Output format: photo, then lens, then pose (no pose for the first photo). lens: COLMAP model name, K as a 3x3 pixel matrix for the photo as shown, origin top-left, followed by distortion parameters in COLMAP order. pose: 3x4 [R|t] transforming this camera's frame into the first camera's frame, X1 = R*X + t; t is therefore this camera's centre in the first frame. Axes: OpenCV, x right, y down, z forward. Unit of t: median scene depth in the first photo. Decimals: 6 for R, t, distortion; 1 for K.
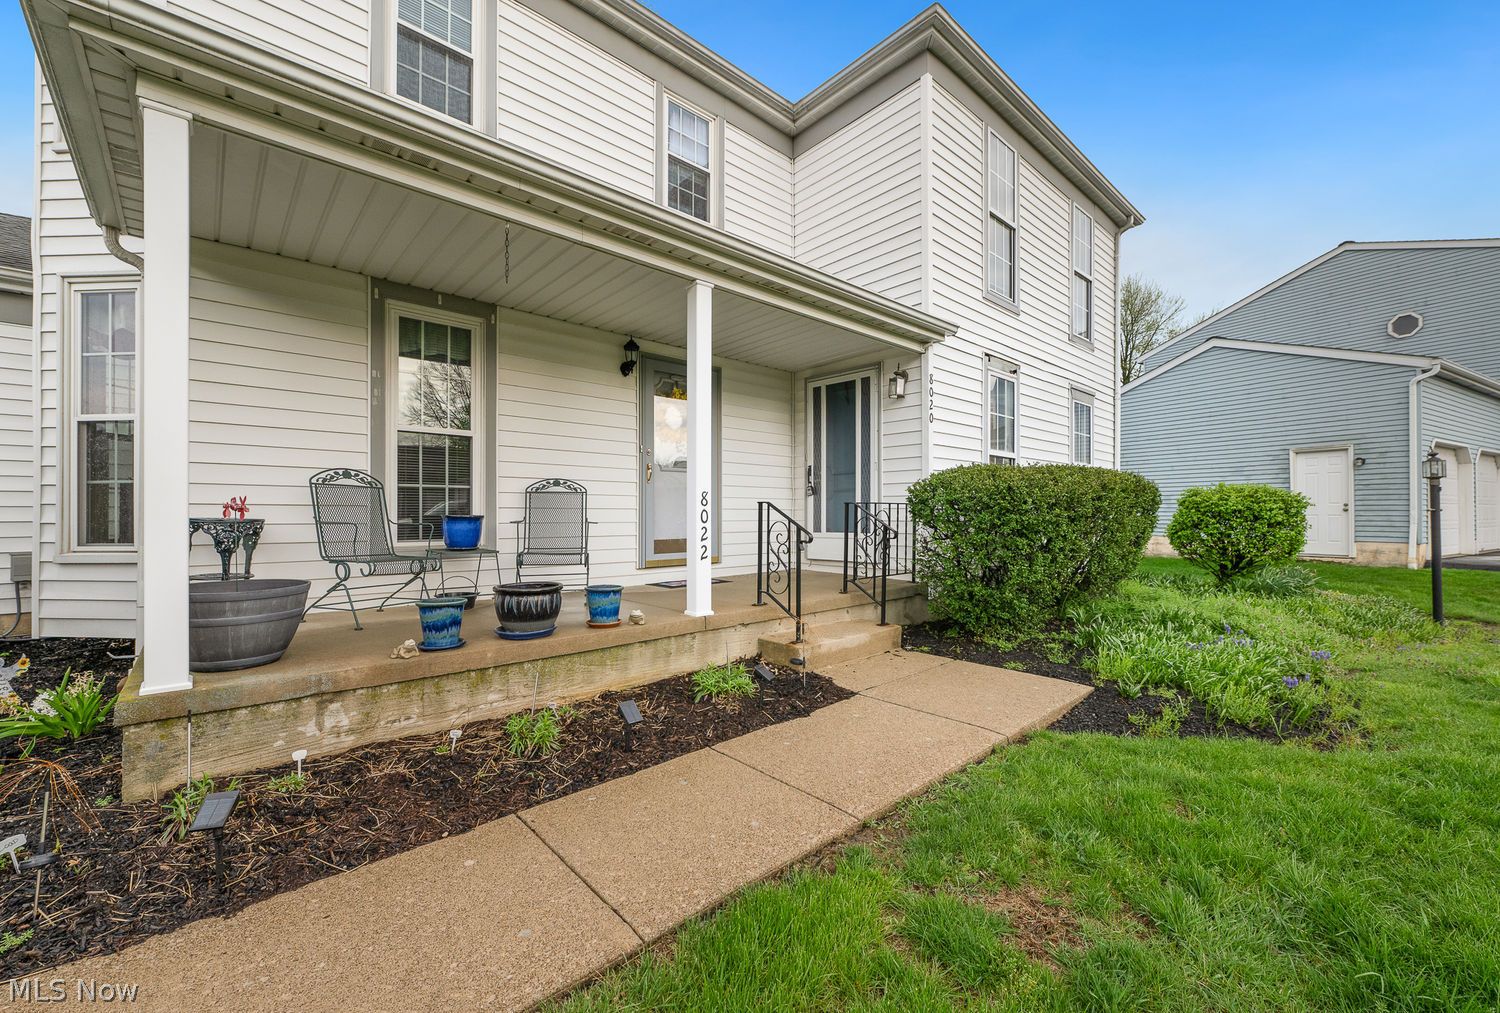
lens RADIAL K [[606.0, 0, 750.0], [0, 606.0, 506.5], [0, 0, 1]] dist [-0.002761, -0.000212]
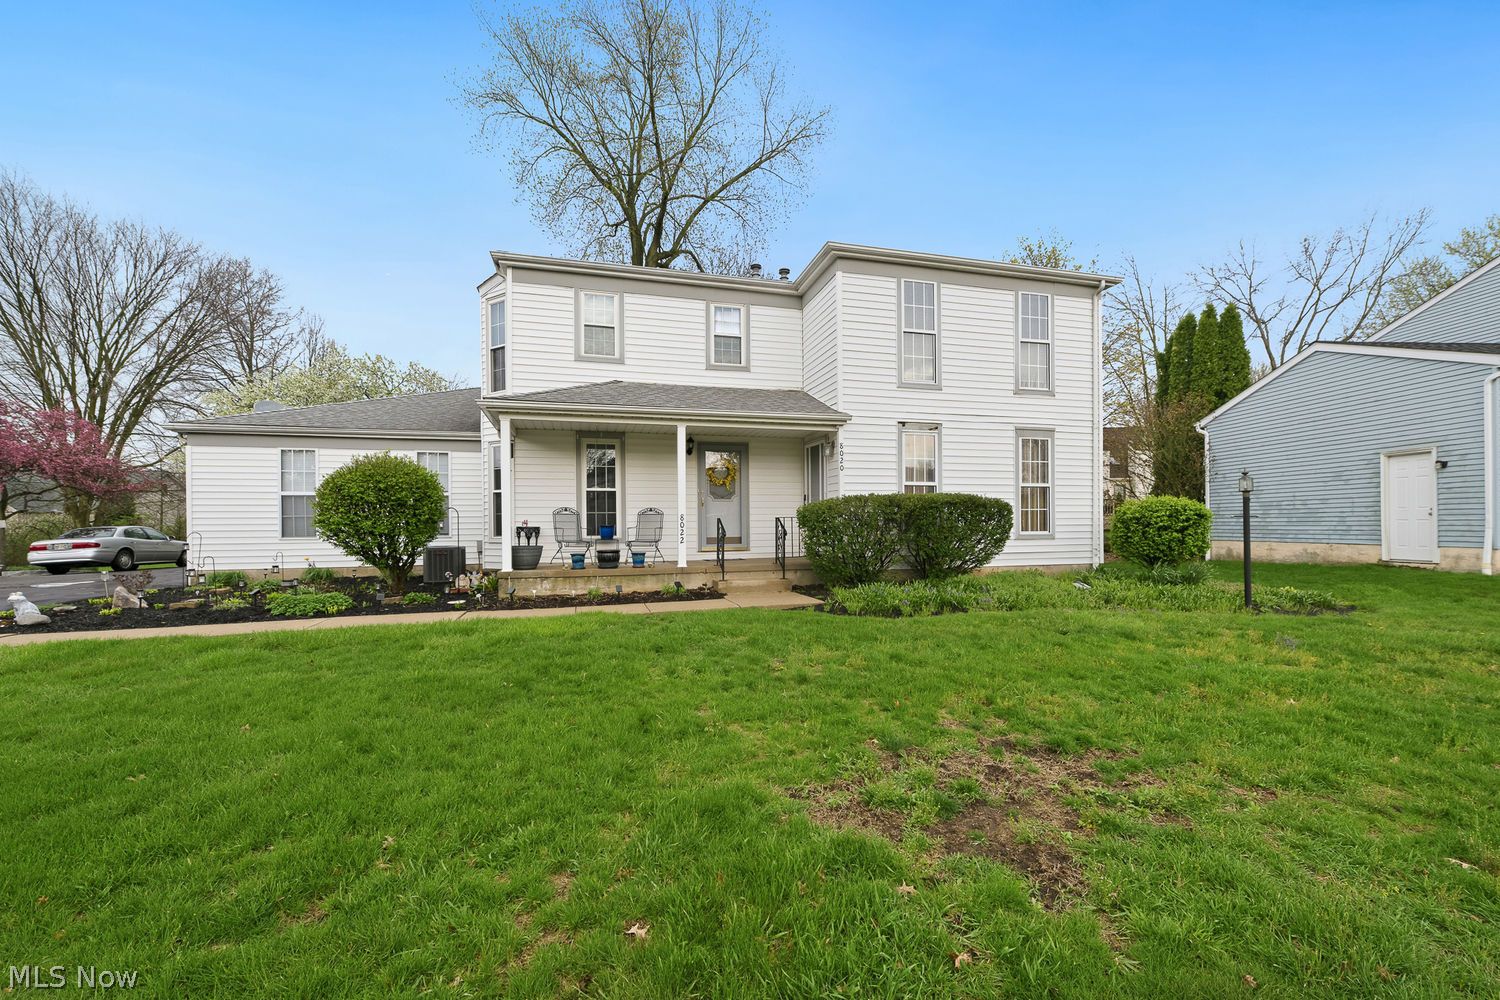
lens RADIAL K [[601.0, 0, 751.4], [0, 601.0, 519.8], [0, 0, 1]] dist [0.000589, -0.000039]
pose [[0.897711, -0.009390, -0.440485, 0.969604], [0.012567, 0.999912, 0.004296, -0.007507], [0.440406, -0.009392, 0.897750, -0.796195]]
